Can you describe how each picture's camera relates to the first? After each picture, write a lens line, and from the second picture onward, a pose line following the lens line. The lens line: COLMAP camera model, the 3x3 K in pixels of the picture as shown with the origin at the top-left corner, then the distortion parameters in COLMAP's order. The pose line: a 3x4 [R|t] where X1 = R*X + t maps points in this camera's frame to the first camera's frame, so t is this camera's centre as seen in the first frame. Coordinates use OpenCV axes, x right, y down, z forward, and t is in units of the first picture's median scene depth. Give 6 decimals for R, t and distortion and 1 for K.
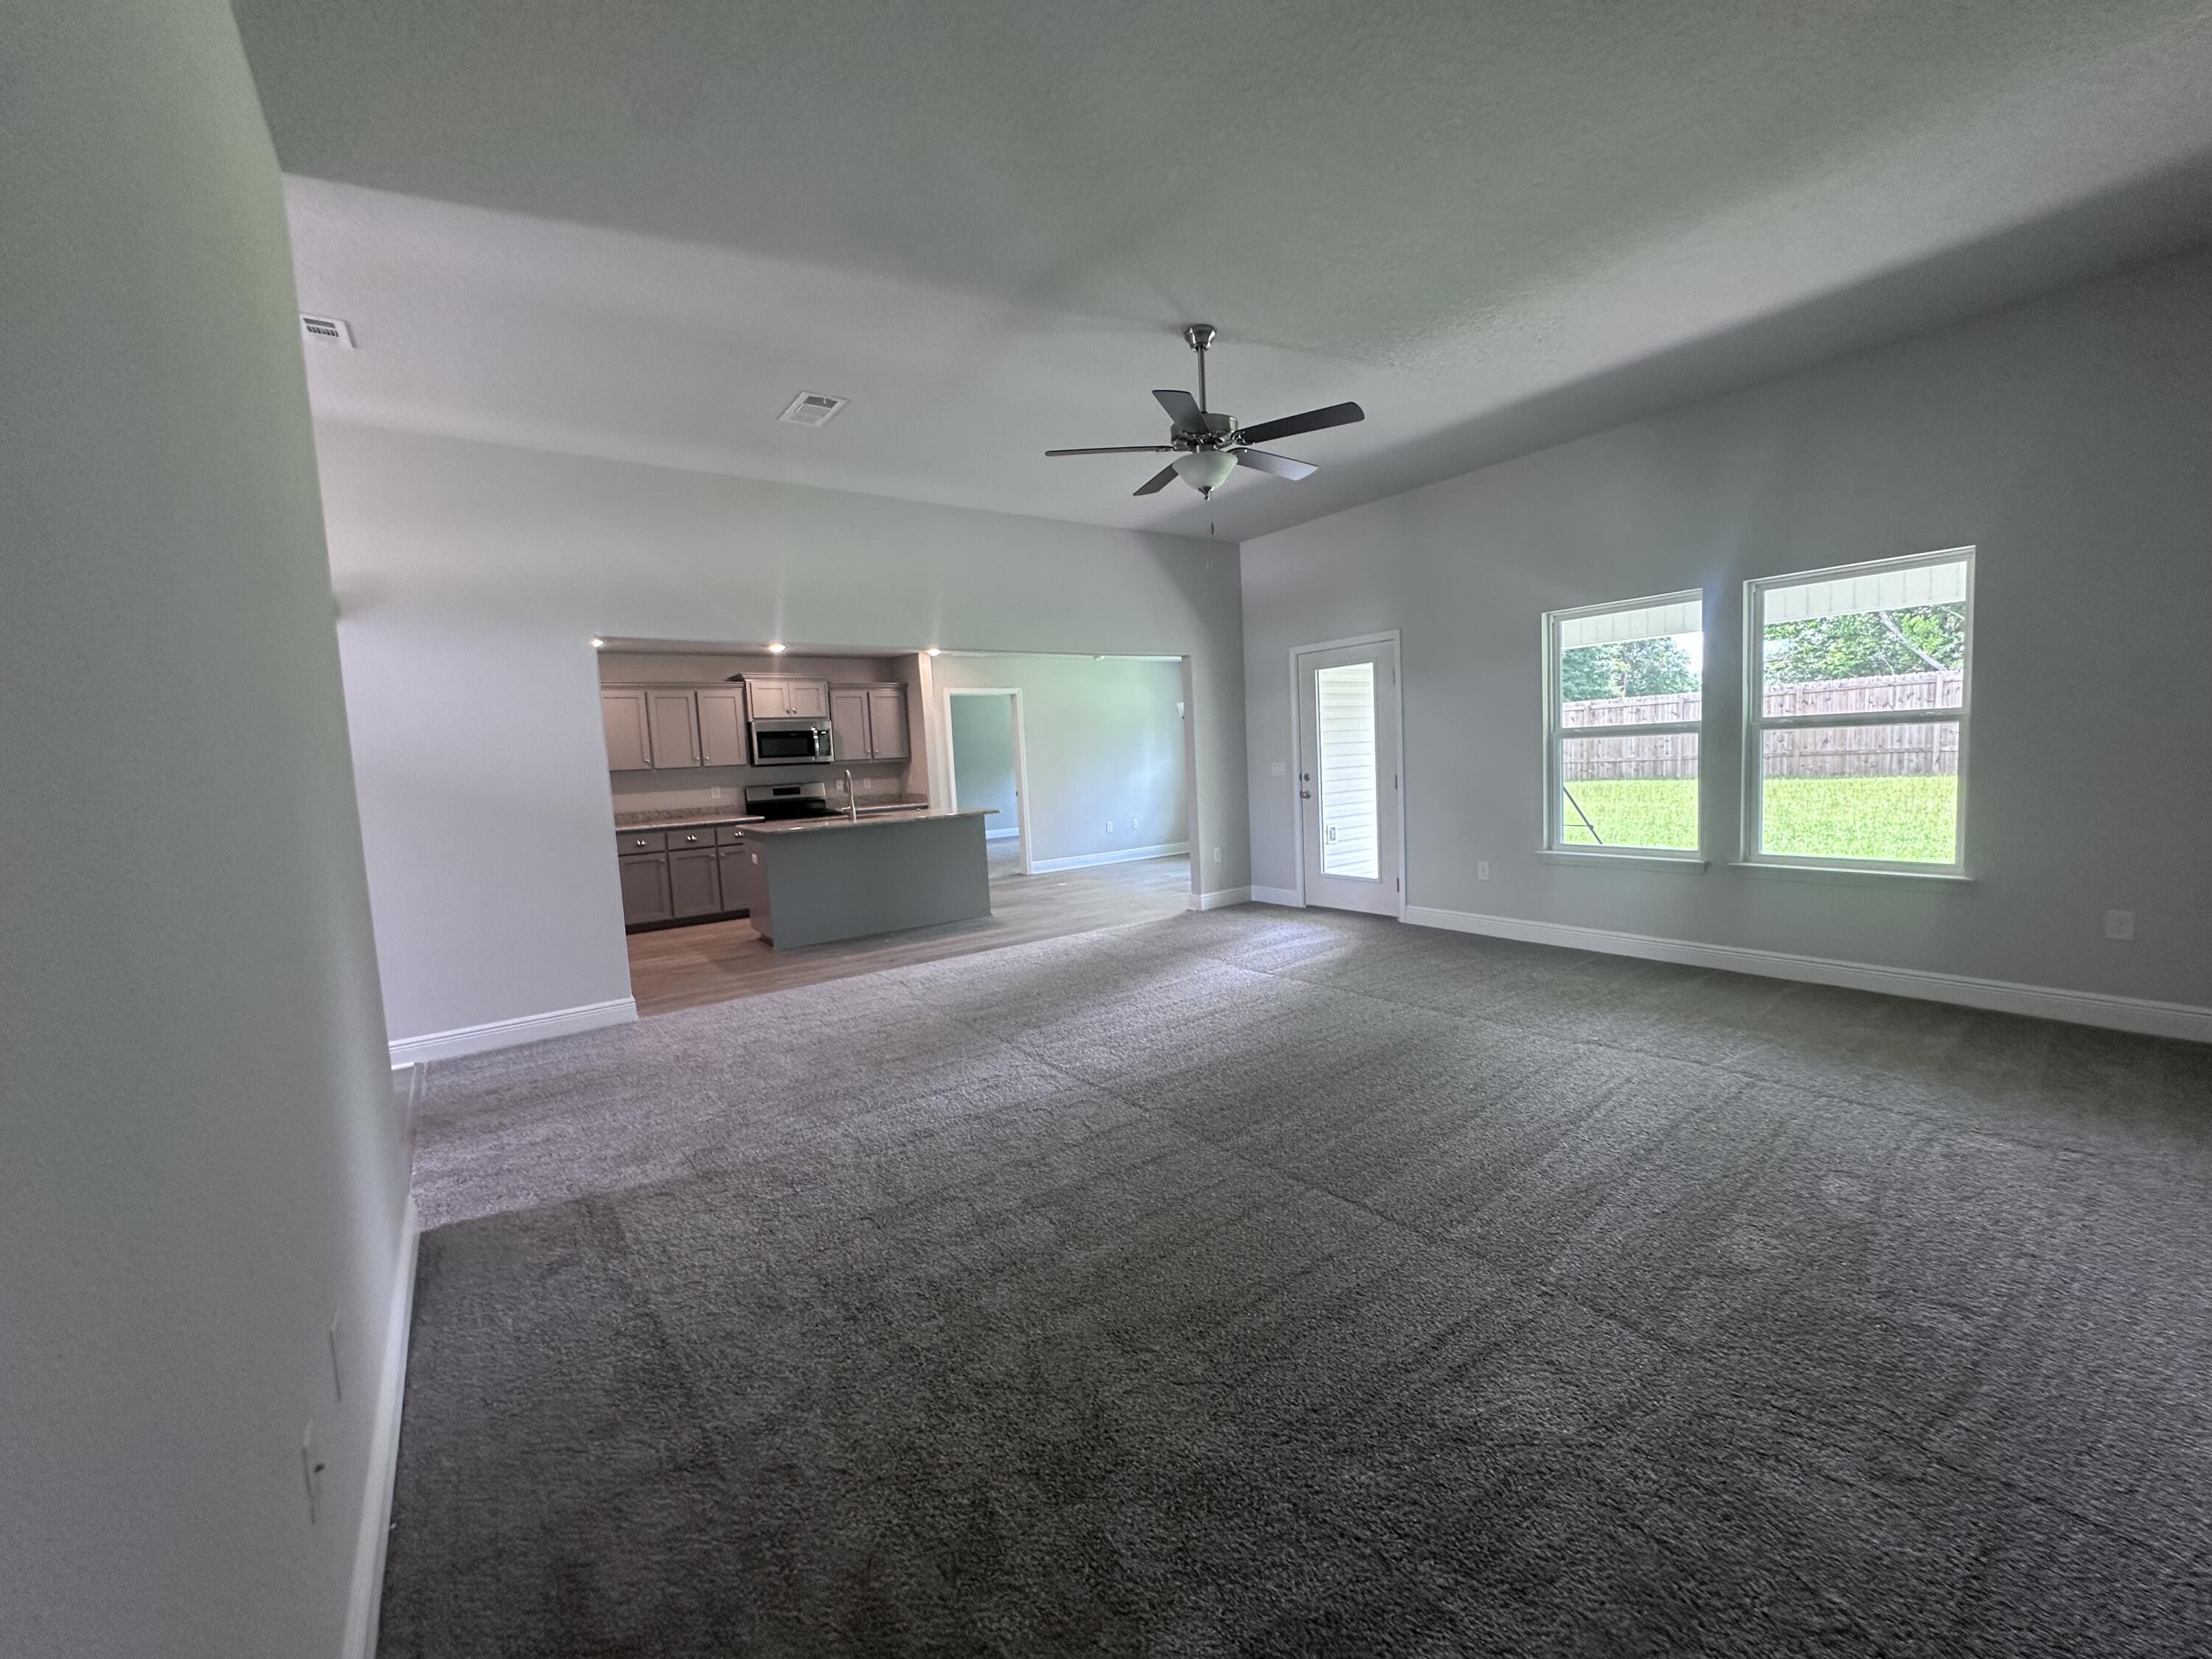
lens RADIAL K [[885.1, 0, 1111.2], [0, 885.1, 827.7], [0, 0, 1]] dist [-0.004322, 0.000407]
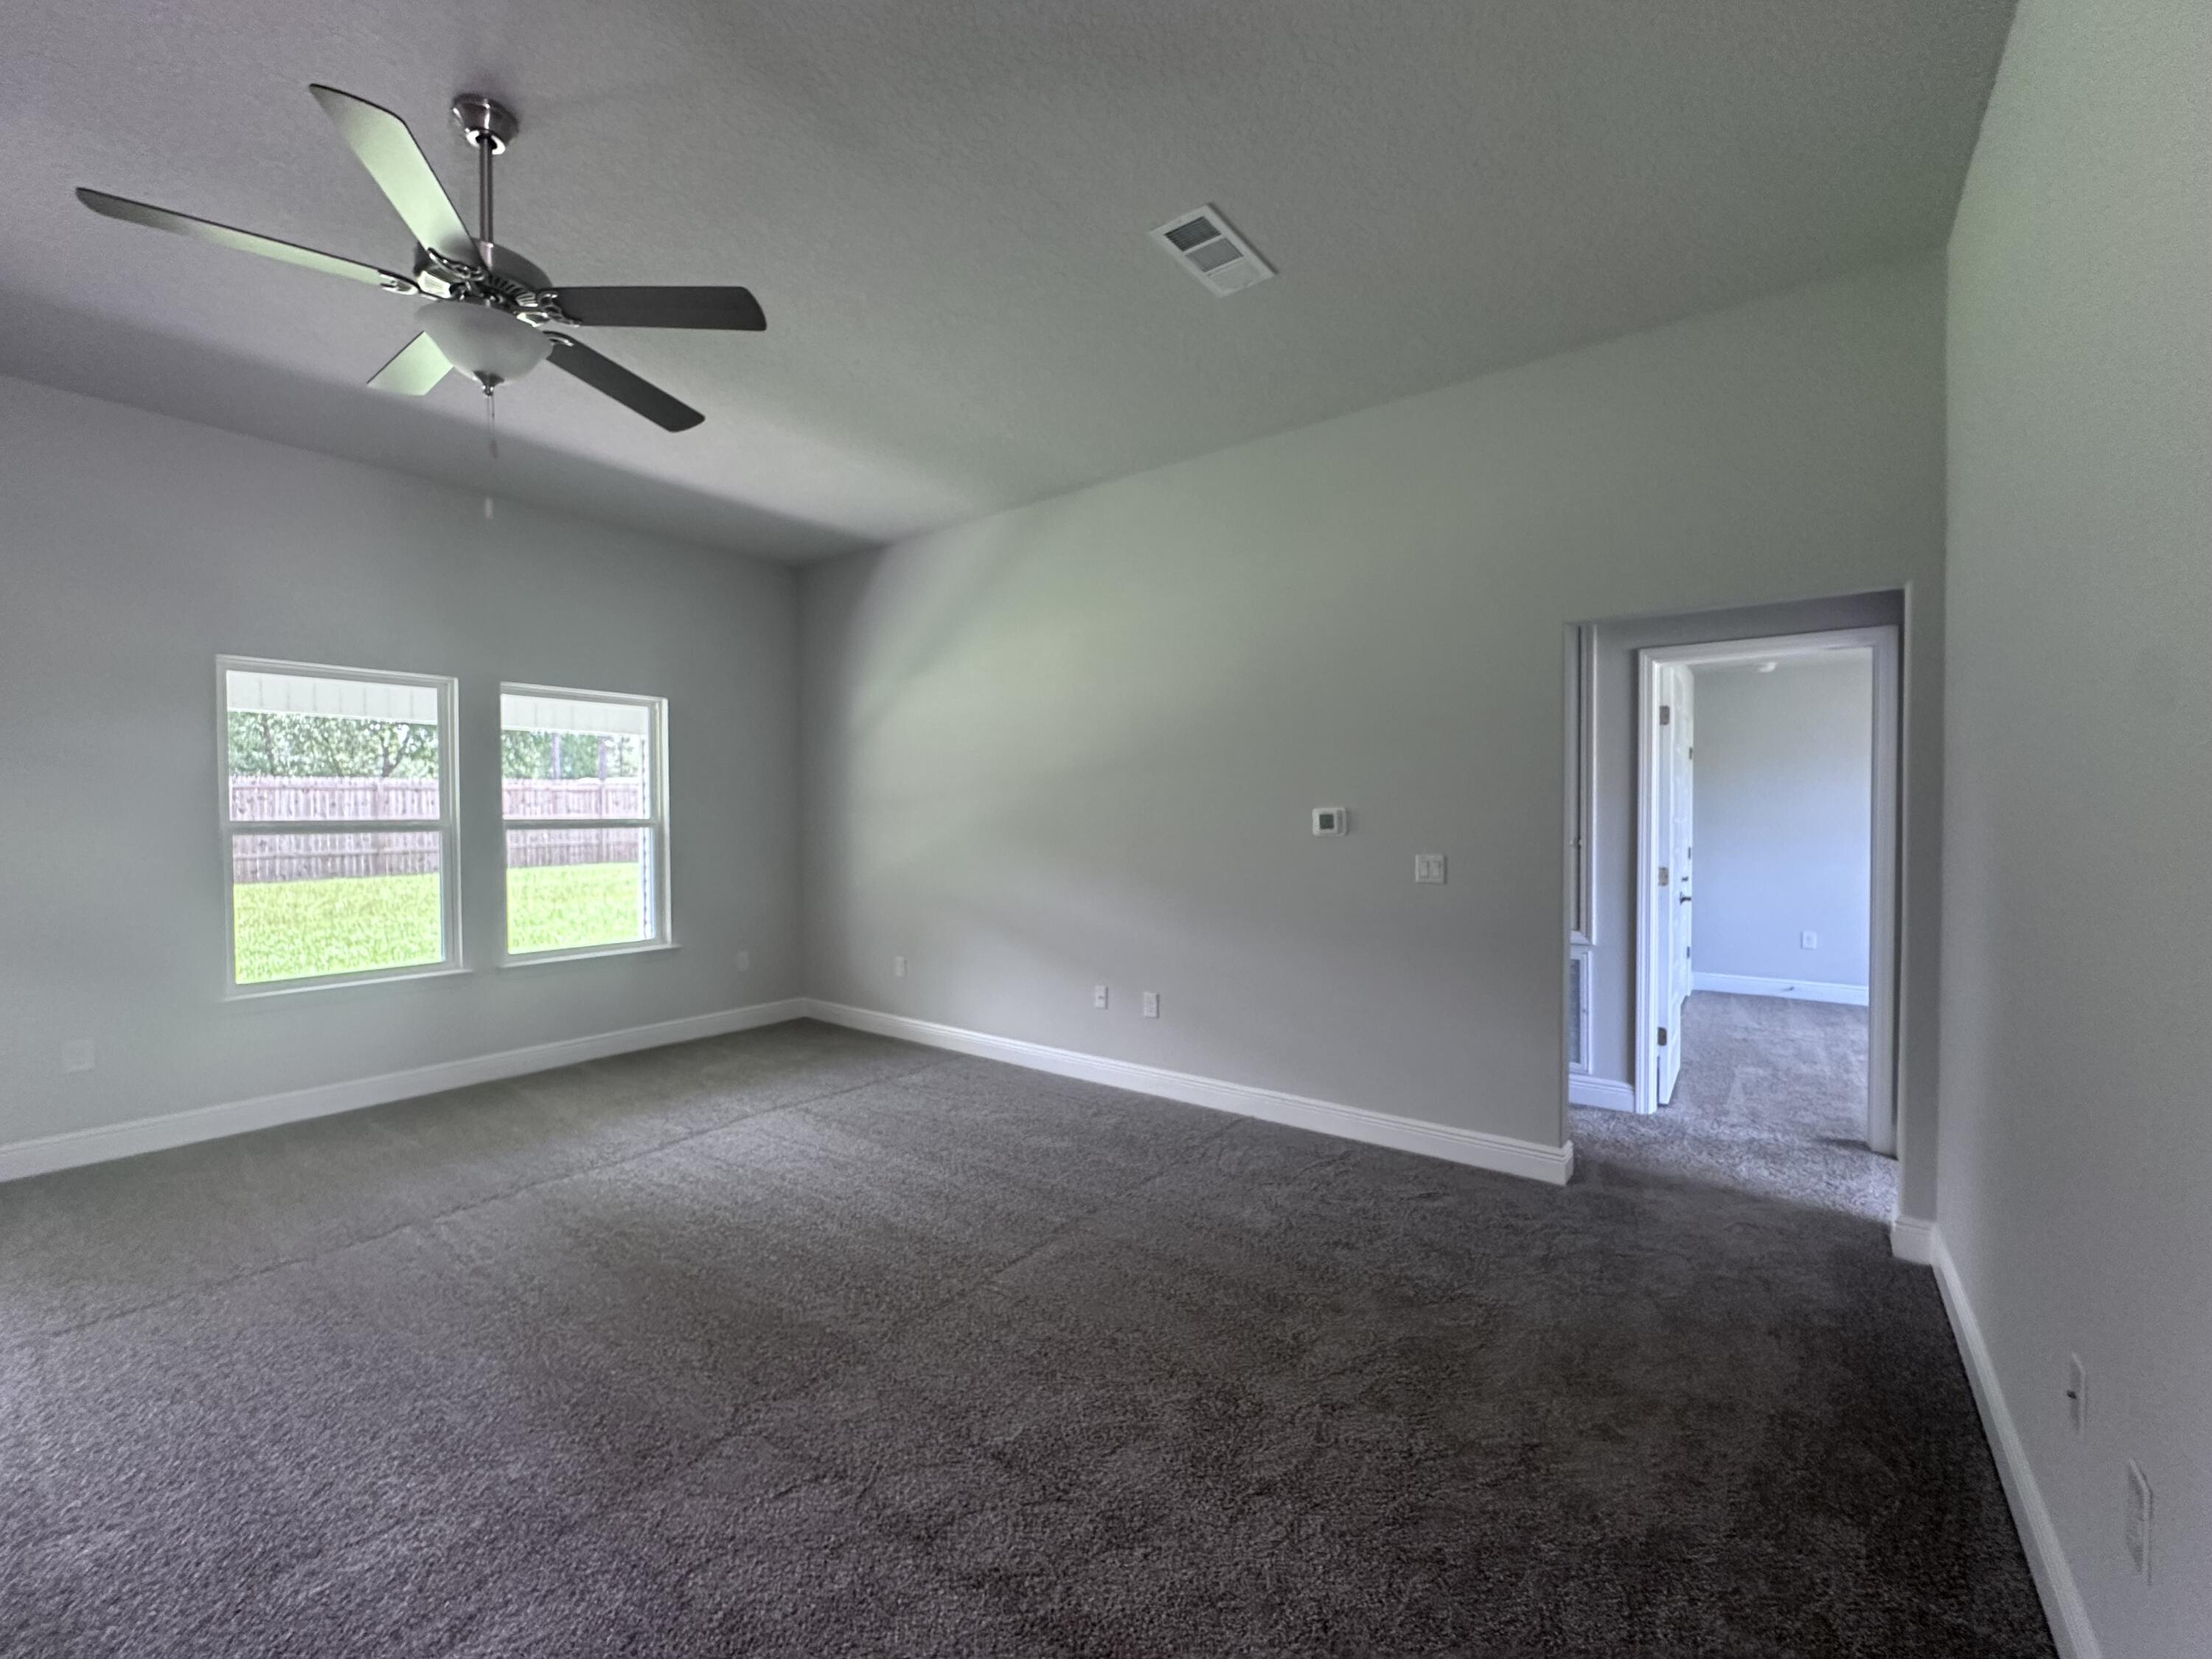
lens RADIAL K [[885.3, 0, 1106.0], [0, 885.3, 829.5], [0, 0, 1]] dist [-0.006884, 0.000408]
pose [[-0.282973, 0.036020, 0.958451, -0.423031], [0.102374, 0.994720, -0.007158, -0.034300], [-0.953649, 0.096095, -0.285167, 0.633377]]
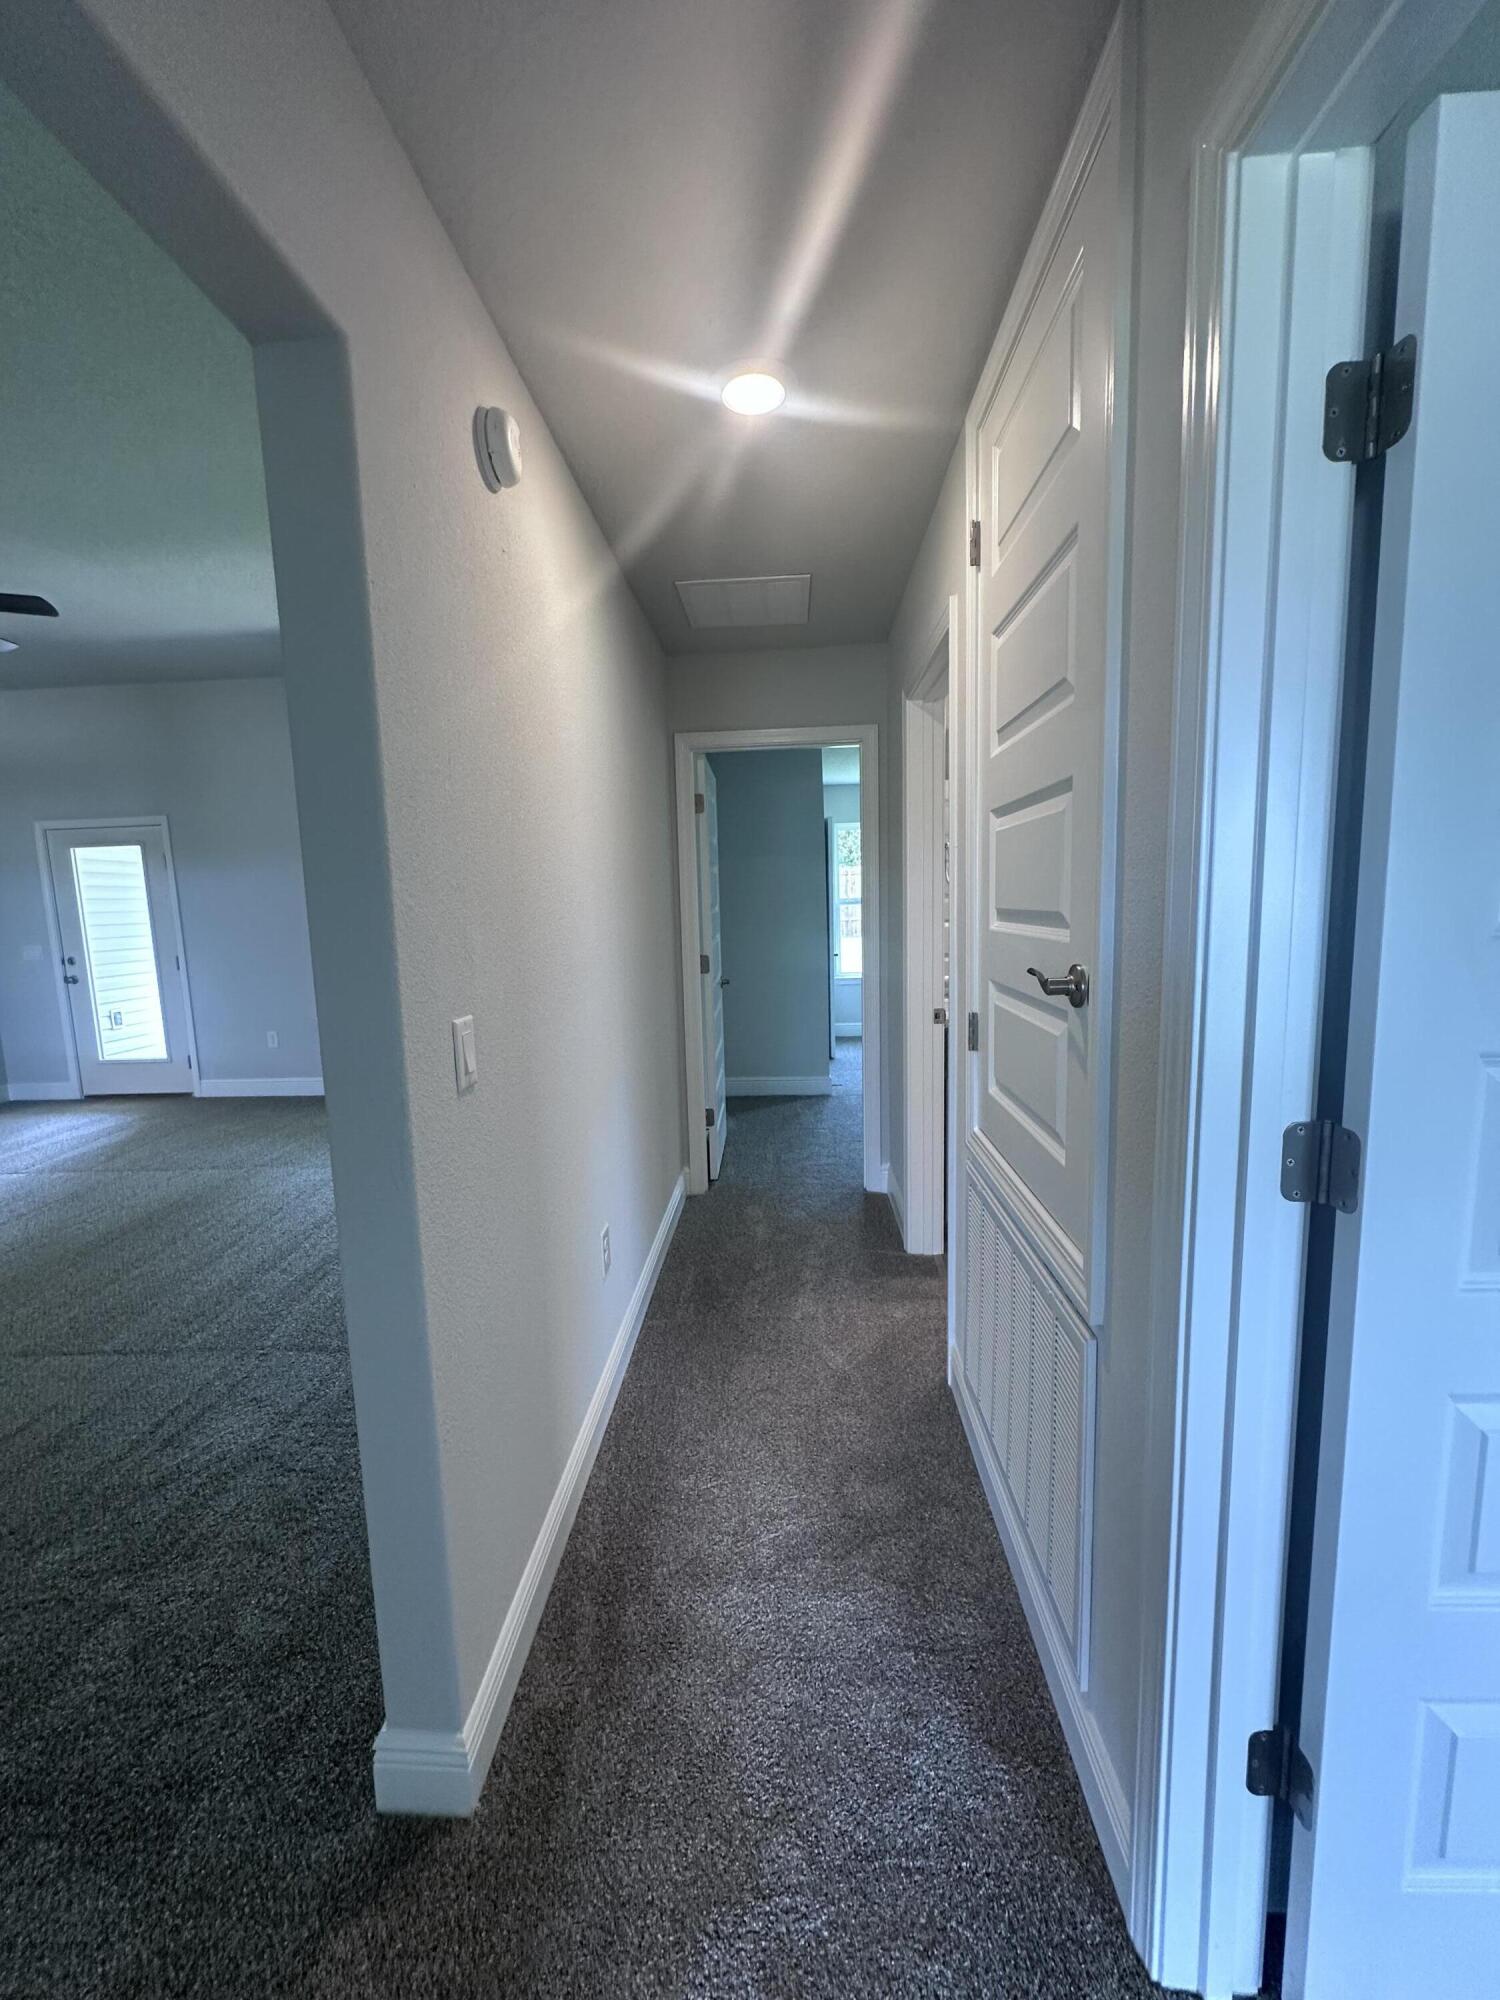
lens RADIAL K [[800.3, 0, 750.0], [0, 800.3, 1000.0], [0, 0, 1]] dist [-0.004322, 0.000407]
pose [[0.637271, -0.067668, 0.767663, 0.039728], [0.067007, 0.997230, 0.032278, 0.008439], [-0.767721, 0.030869, 0.640040, -0.151289]]
